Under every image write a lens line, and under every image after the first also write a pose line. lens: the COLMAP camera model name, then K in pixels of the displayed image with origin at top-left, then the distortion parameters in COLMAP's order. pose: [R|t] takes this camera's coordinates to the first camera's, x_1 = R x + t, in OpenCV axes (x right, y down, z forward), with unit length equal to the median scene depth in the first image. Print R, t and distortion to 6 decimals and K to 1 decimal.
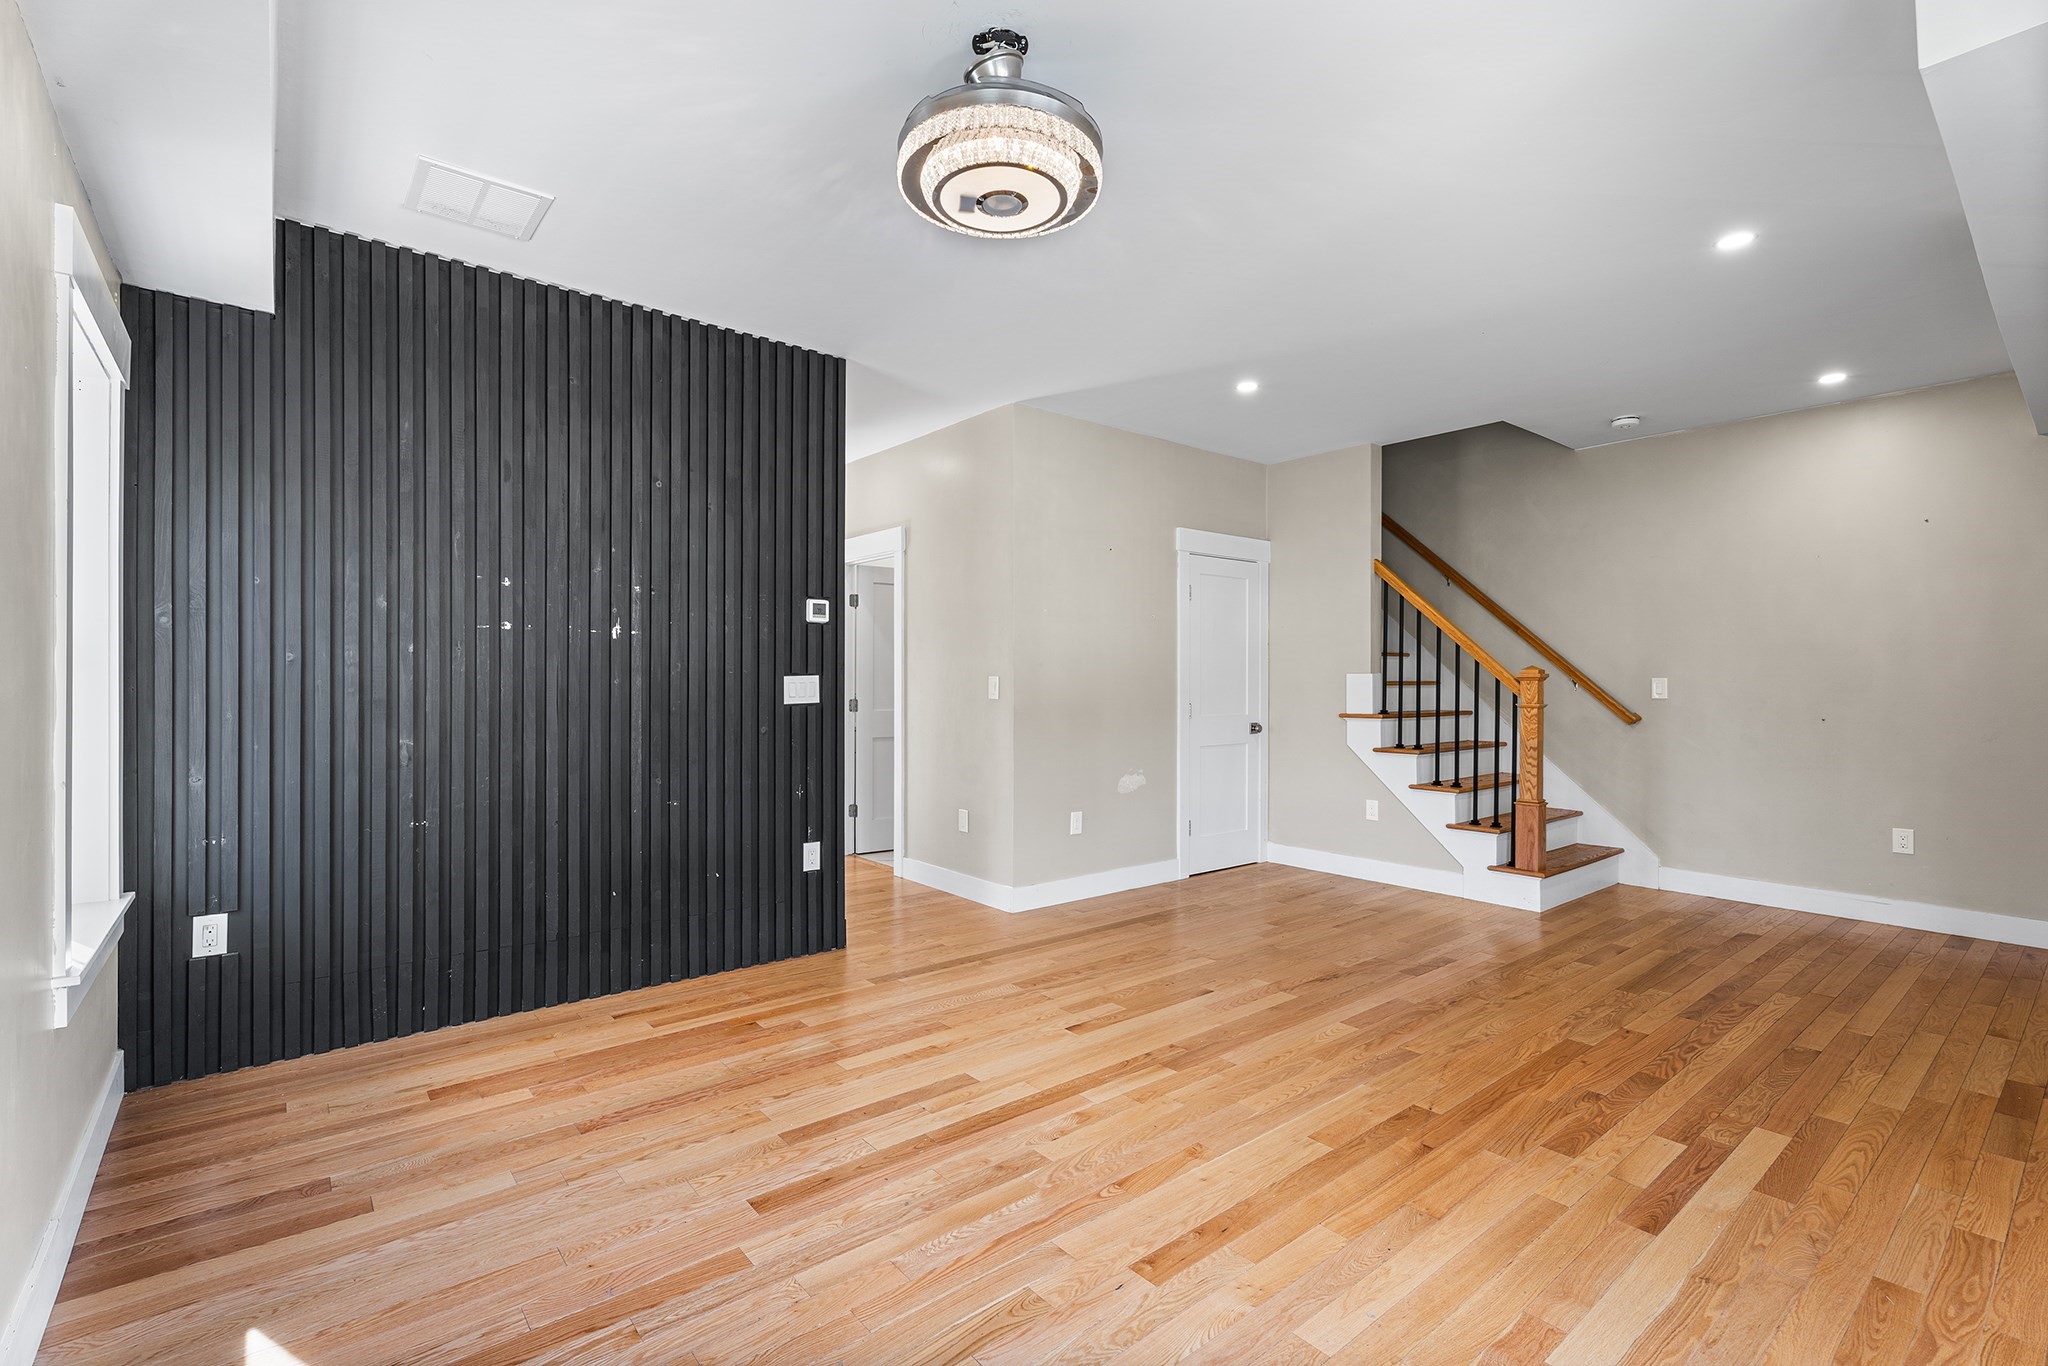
lens RADIAL K [[914.3, 0, 1027.0], [0, 914.3, 684.8], [0, 0, 1]] dist [0.002685, 0.000575]
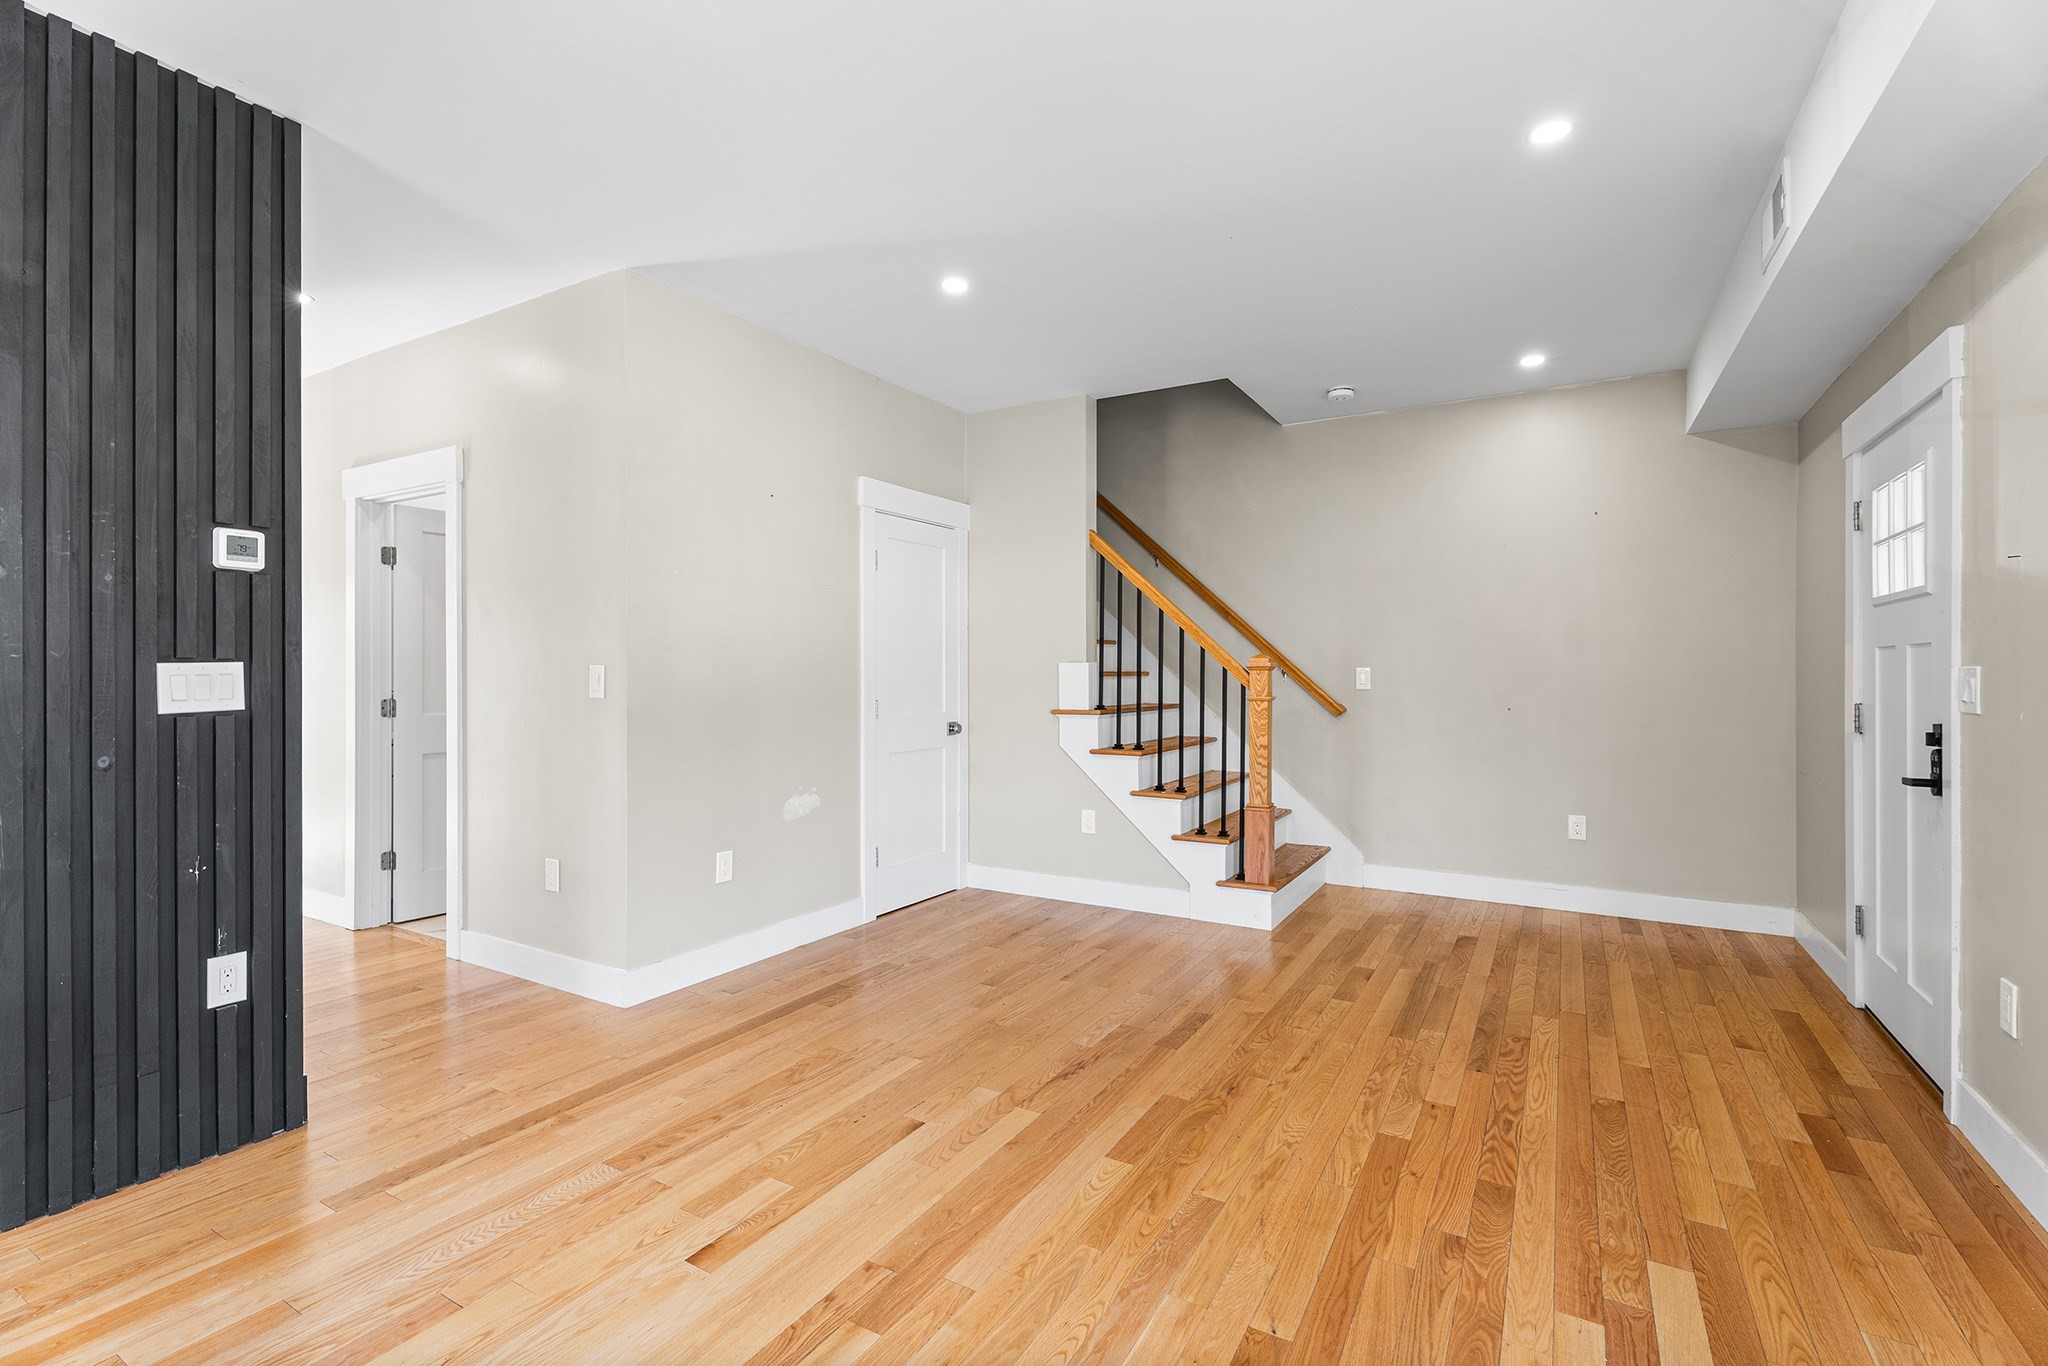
lens RADIAL K [[914.3, 0, 1026.0], [0, 914.3, 677.3], [0, 0, 1]] dist [0.002685, 0.000575]
pose [[0.938271, -0.003839, 0.345879, 0.033215], [0.003380, 0.999992, 0.001928, -0.000250], [-0.345884, -0.000640, 0.938277, 0.275678]]
